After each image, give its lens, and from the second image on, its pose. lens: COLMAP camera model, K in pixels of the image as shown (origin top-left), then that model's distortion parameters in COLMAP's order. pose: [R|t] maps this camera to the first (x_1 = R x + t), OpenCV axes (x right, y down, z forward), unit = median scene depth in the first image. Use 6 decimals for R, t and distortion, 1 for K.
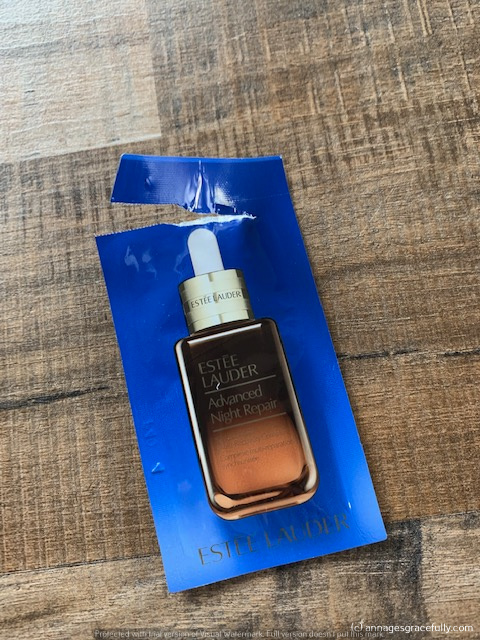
lens RADIAL K [[496.5, 0, 240.0], [0, 496.5, 320.0], [0, 0, 1]] dist [-0.040215, 0.013623]
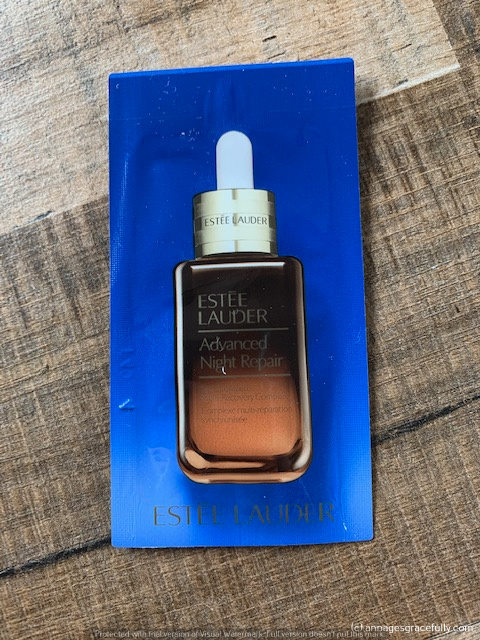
lens RADIAL K [[496.5, 0, 240.0], [0, 496.5, 320.0], [0, 0, 1]] dist [-0.040215, 0.013623]
pose [[0.979313, -0.201206, 0.021504, -0.647010], [0.198557, 0.975989, 0.089561, -0.131614], [-0.039008, -0.083439, 0.995749, 0.232485]]
